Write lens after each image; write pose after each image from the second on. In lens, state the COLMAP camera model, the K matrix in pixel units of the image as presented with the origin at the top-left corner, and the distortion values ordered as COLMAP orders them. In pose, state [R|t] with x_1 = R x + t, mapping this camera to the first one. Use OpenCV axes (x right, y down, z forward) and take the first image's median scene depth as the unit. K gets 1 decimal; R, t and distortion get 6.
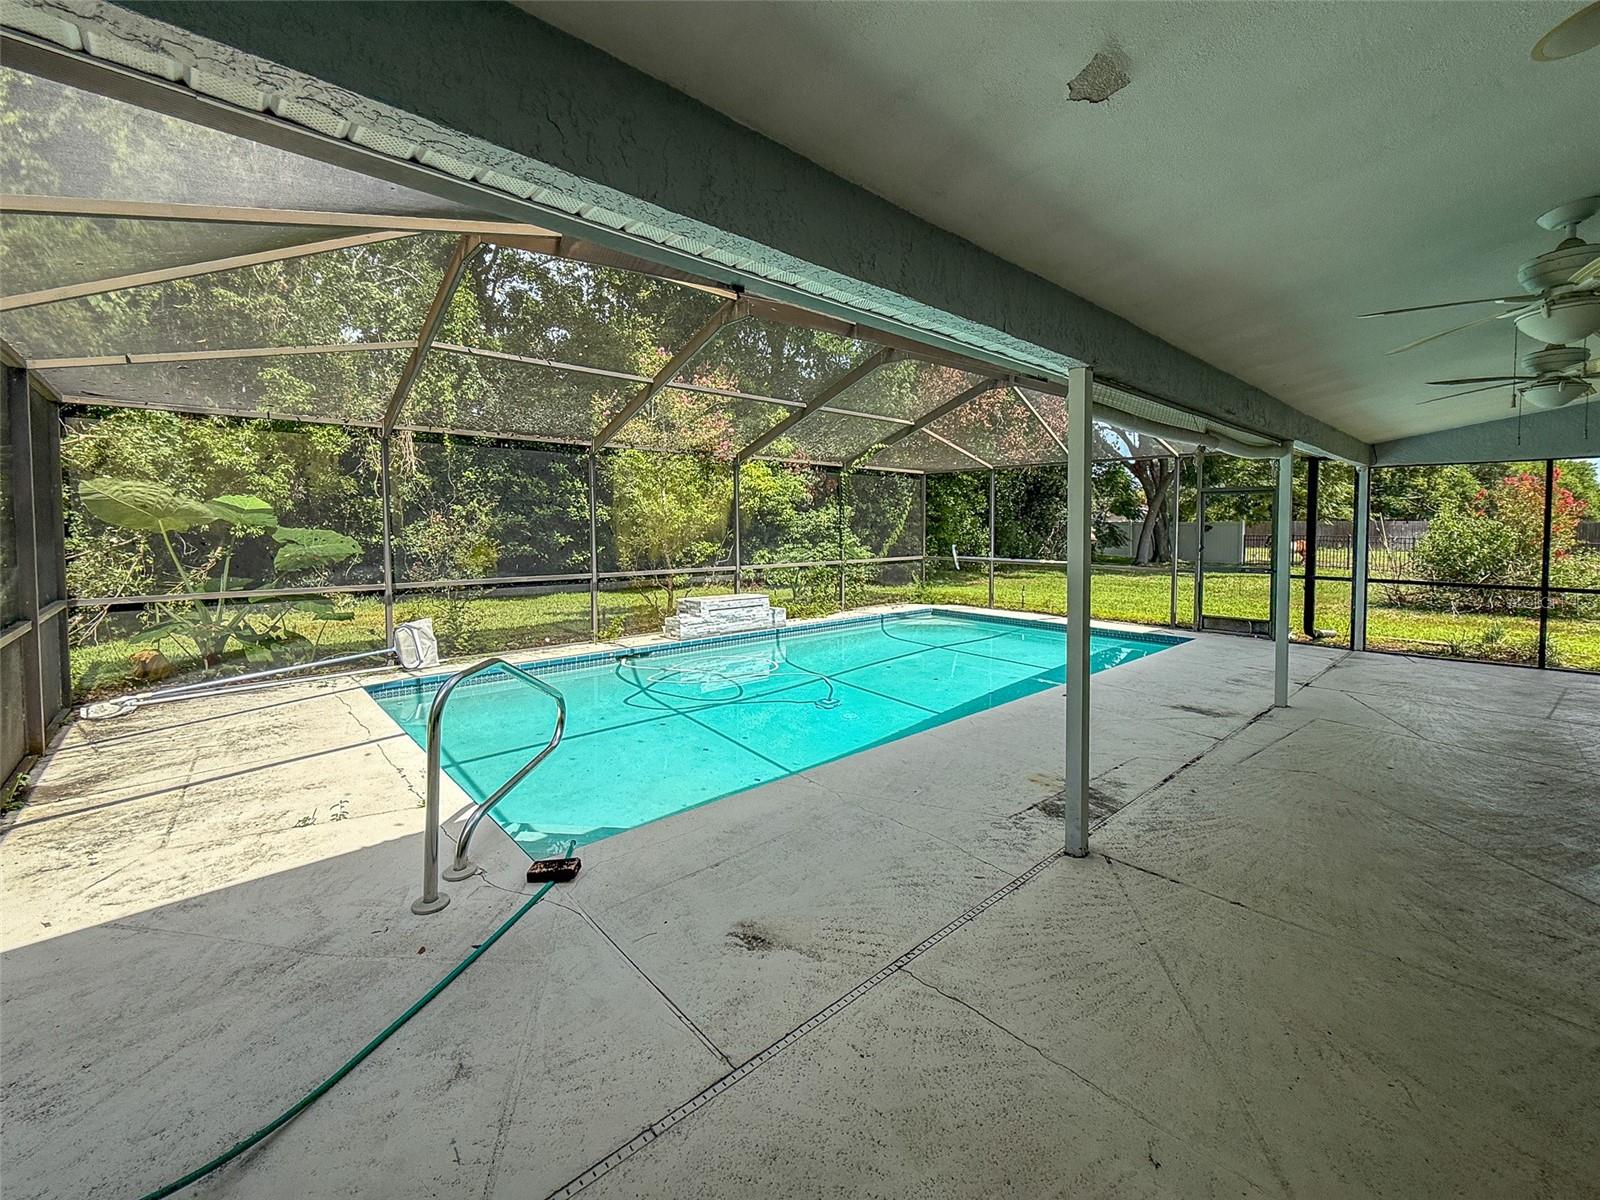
lens RADIAL K [[644.5, 0, 805.2], [0, 644.5, 539.5], [0, 0, 1]] dist [0.000701, 0.000106]
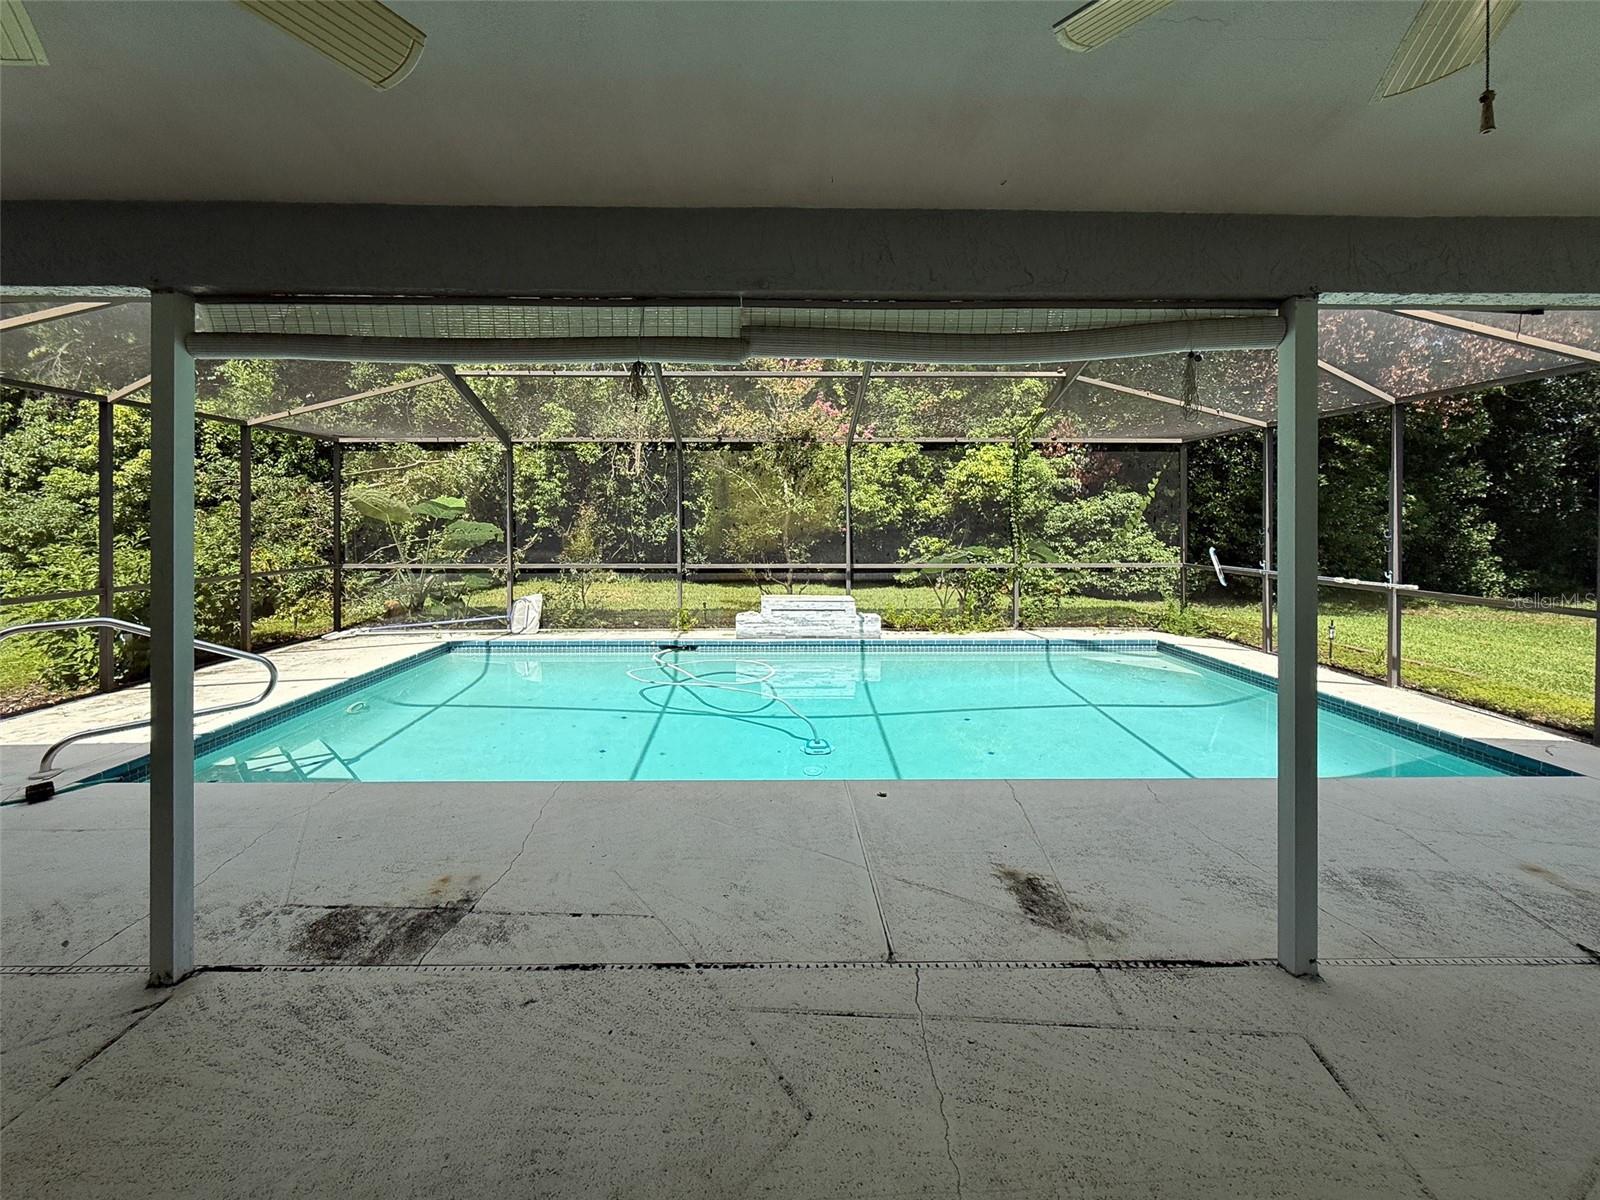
lens RADIAL K [[655.3, 0, 798.7], [0, 655.3, 516.1], [0, 0, 1]] dist [0.001314, 0.000081]
pose [[0.756693, -0.003034, -0.653763, 0.479400], [-0.015005, 0.999645, -0.022007, -0.004062], [0.653598, 0.026463, 0.756379, 0.304312]]
